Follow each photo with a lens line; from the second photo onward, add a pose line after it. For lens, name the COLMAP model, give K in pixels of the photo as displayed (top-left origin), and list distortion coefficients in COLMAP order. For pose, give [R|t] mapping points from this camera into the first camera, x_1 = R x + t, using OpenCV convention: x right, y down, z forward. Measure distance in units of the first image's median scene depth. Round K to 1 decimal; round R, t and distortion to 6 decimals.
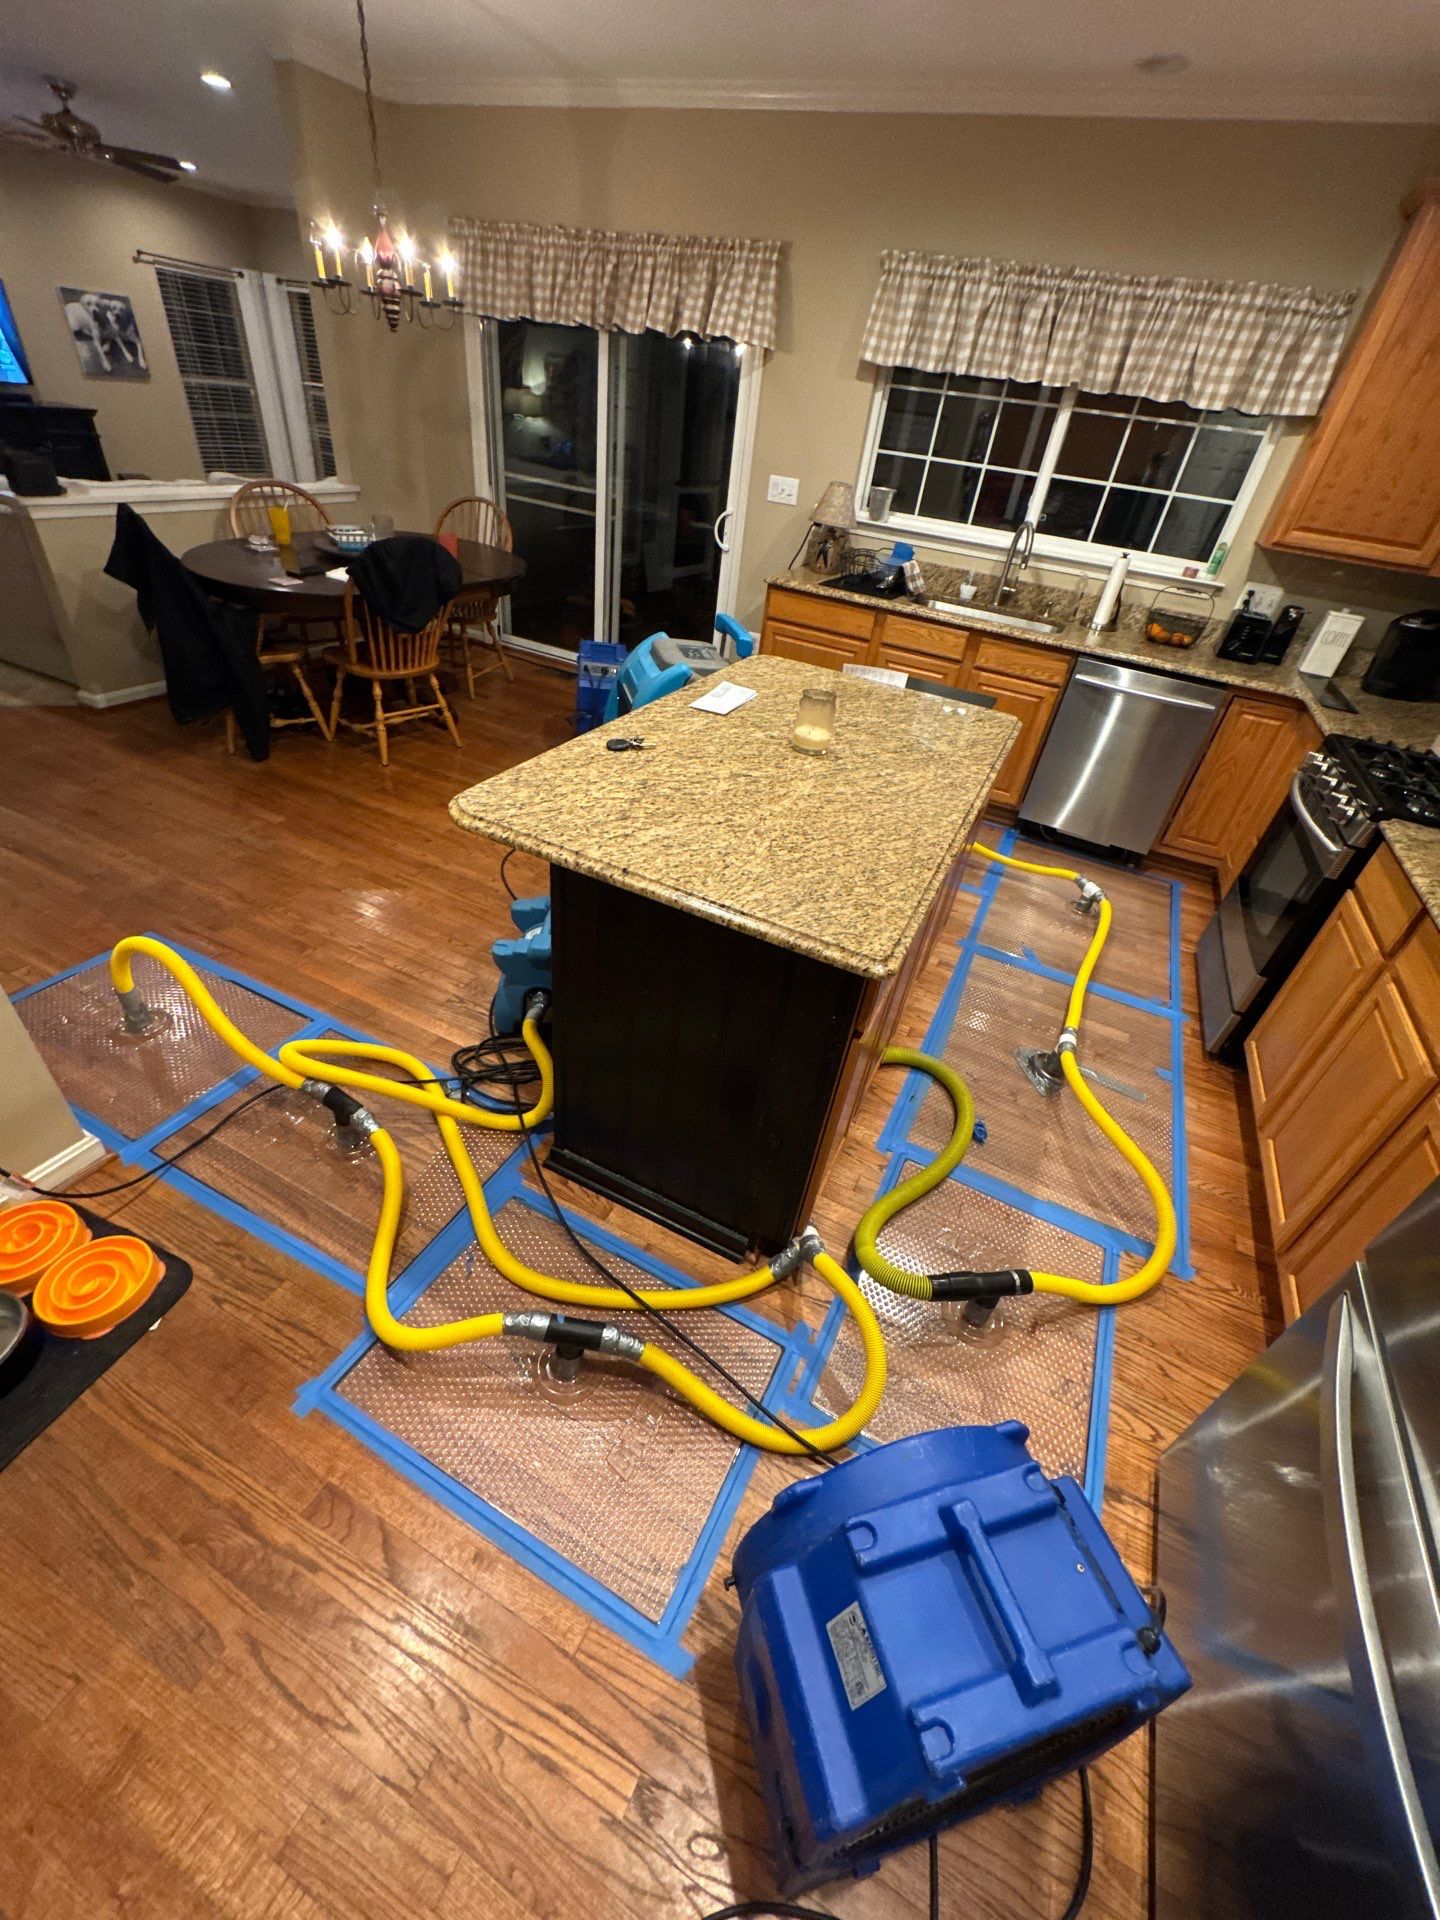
lens RADIAL K [[769.1, 0, 720.0], [0, 769.1, 960.0], [0, 0, 1]] dist [-0.000745, -0.000239]
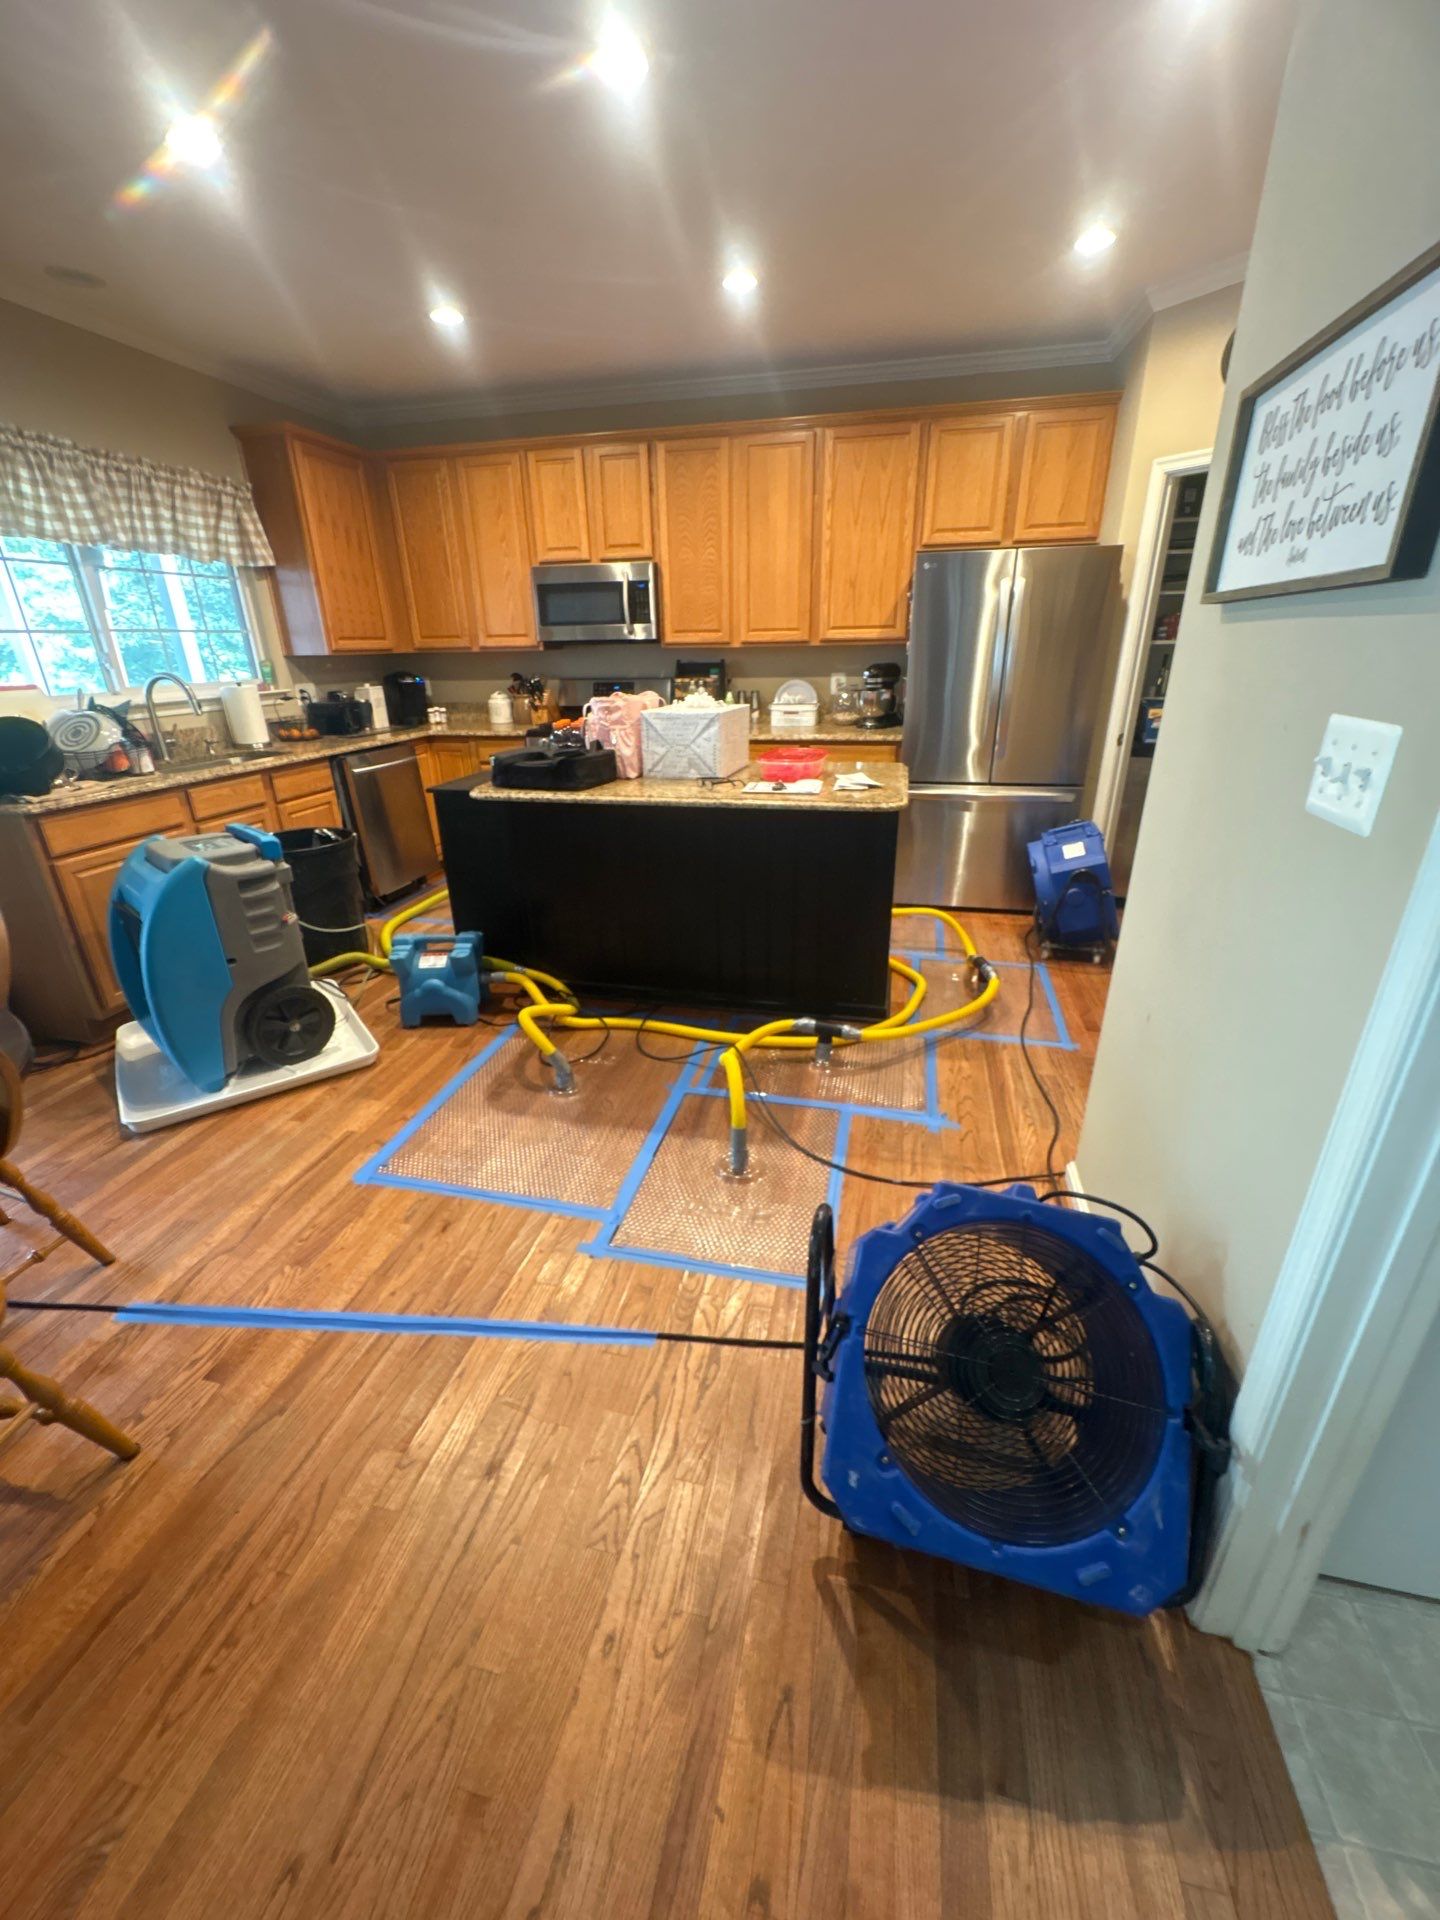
lens RADIAL K [[769.1, 0, 720.0], [0, 769.1, 960.0], [0, 0, 1]] dist [-0.000745, -0.000239]
pose [[-0.218480, -0.473653, 0.853182, -0.854683], [0.567874, 0.649305, 0.505887, -0.480472], [-0.793590, 0.595026, 0.127115, 0.597742]]
